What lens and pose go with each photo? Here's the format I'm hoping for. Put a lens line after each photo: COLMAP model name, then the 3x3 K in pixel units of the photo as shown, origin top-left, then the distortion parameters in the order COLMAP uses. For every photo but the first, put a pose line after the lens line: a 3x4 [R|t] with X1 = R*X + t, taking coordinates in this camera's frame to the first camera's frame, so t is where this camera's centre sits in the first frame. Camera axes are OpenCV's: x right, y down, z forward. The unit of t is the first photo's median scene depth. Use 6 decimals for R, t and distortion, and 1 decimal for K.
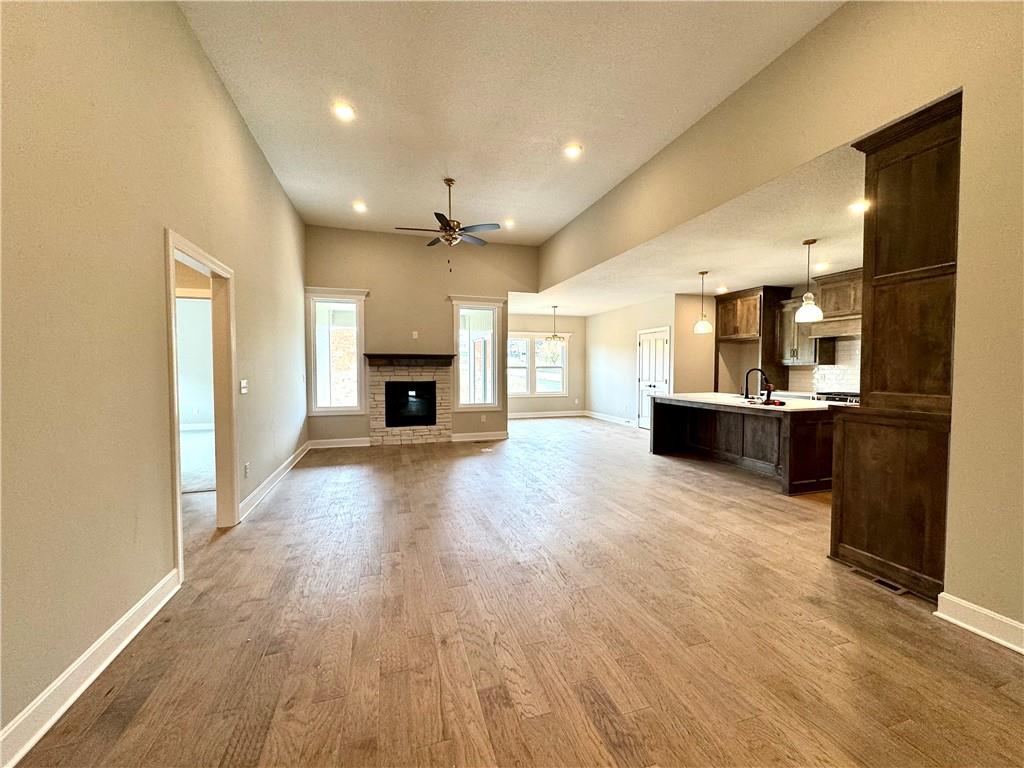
lens RADIAL K [[412.3, 0, 509.7], [0, 412.3, 382.5], [0, 0, 1]] dist [-0.004428, 0.000731]
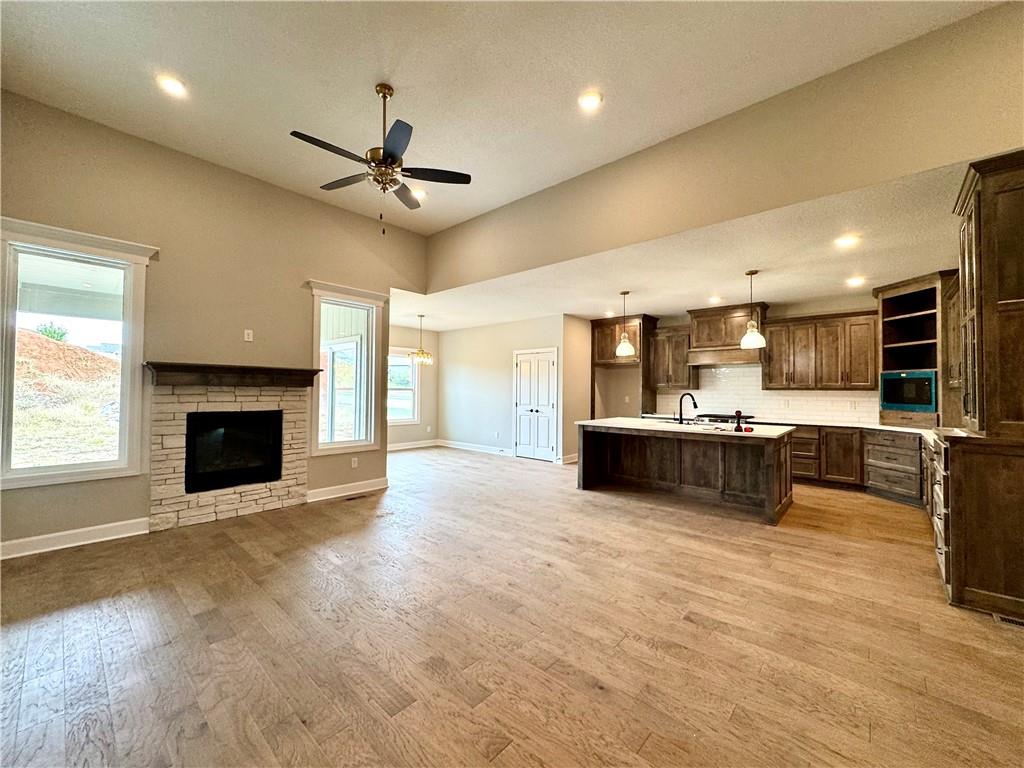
lens RADIAL K [[412.3, 0, 513.7], [0, 412.3, 381.3], [0, 0, 1]] dist [-0.004428, 0.000731]
pose [[0.856377, 0.018430, 0.516021, -0.211082], [0.010092, 0.998575, -0.052413, -0.011401], [-0.516252, 0.050092, 0.854971, 0.282571]]
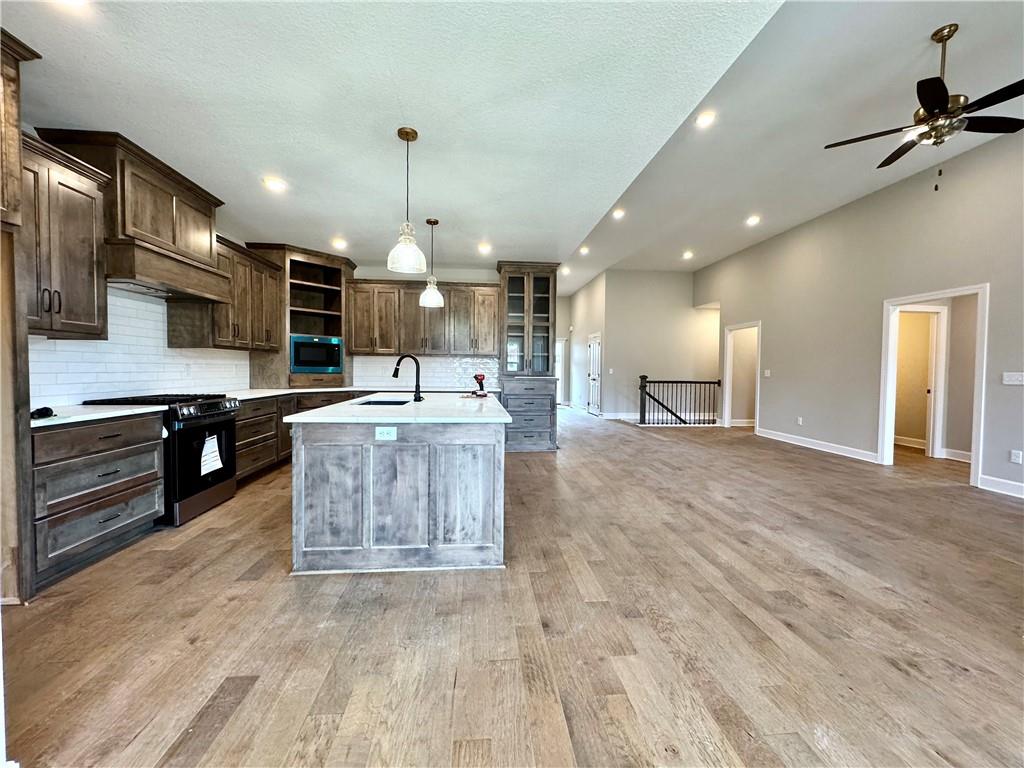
lens RADIAL K [[412.3, 0, 510.9], [0, 412.3, 380.3], [0, 0, 1]] dist [-0.004428, 0.000731]
pose [[-0.978180, -0.017567, 0.207017, 0.231660], [-0.004449, 0.997962, 0.063663, -0.028404], [-0.207714, 0.061353, -0.976264, 1.245561]]
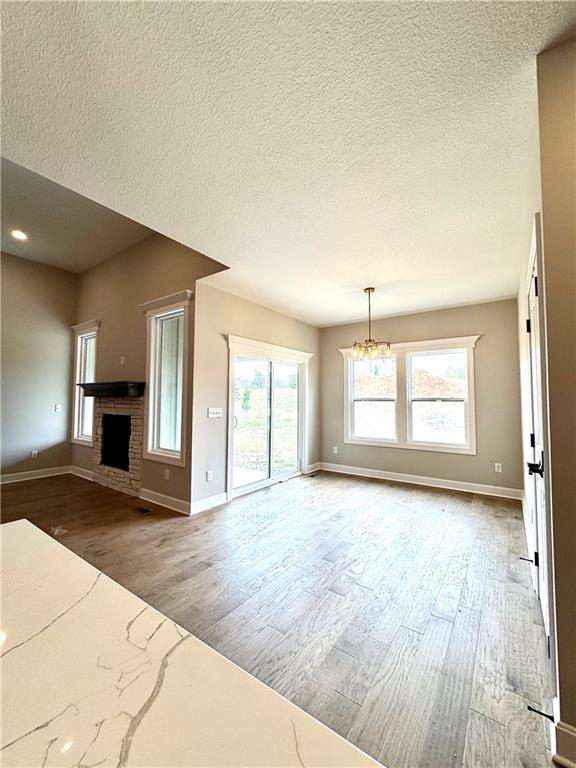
lens RADIAL K [[309.2, 0, 291.8], [0, 309.2, 383.1], [0, 0, 1]] dist [-0.004428, 0.000731]
pose [[0.606737, -0.042512, -0.793765, 0.506003], [-0.032249, 0.996430, -0.078016, -0.030750], [0.794248, 0.072934, 0.603200, 0.919506]]
